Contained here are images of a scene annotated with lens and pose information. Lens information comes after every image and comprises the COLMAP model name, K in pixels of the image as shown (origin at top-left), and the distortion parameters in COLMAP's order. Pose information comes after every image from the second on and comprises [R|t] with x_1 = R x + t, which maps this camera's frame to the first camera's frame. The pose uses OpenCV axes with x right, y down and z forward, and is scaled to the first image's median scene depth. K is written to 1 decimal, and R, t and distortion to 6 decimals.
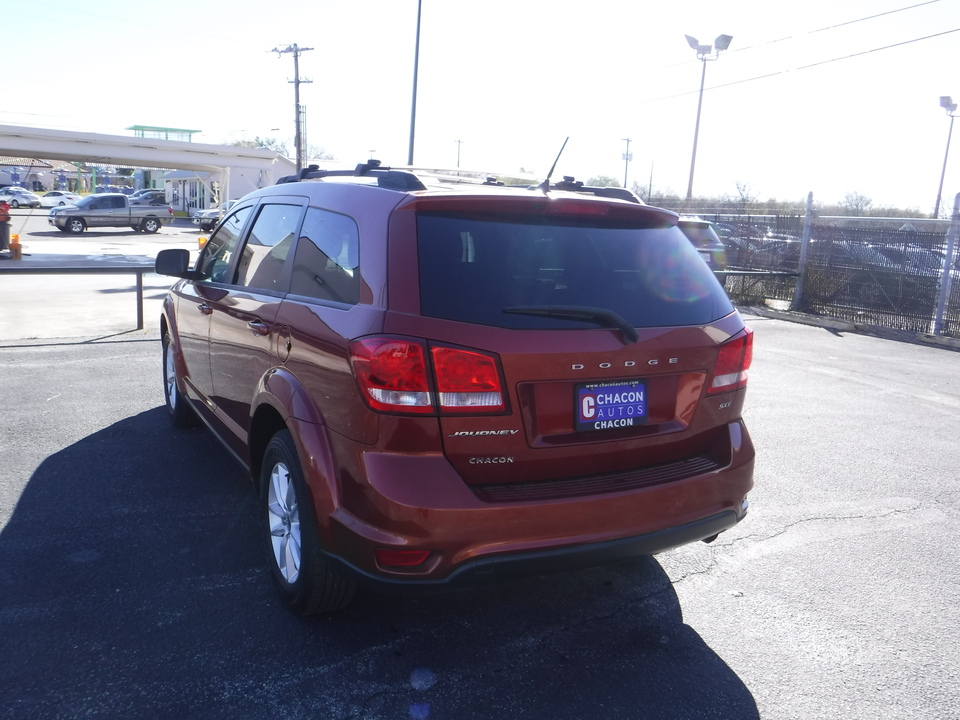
lens RADIAL K [[790.2, 0, 480.0], [0, 790.2, 360.0], [0, 0, 1]] dist [-0.074796, 0.007466]
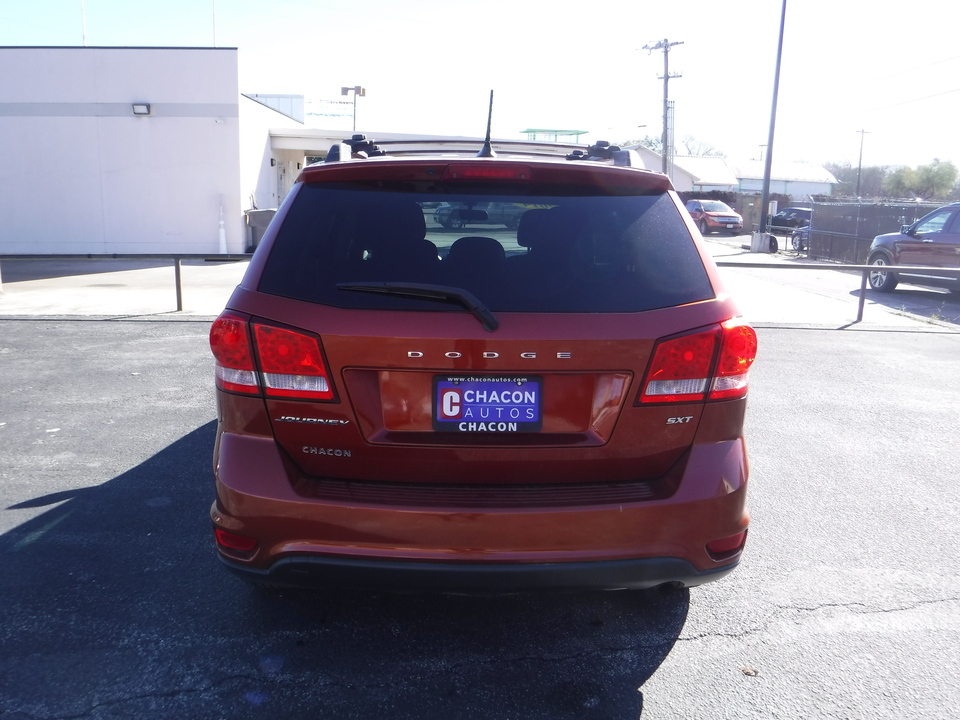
lens RADIAL K [[790.2, 0, 480.0], [0, 790.2, 360.0], [0, 0, 1]] dist [-0.074796, 0.007466]
pose [[0.884098, 0.055513, -0.463993, 0.546937], [-0.054640, 0.998388, 0.015339, -0.002204], [0.464096, 0.011791, 0.885706, 0.255317]]
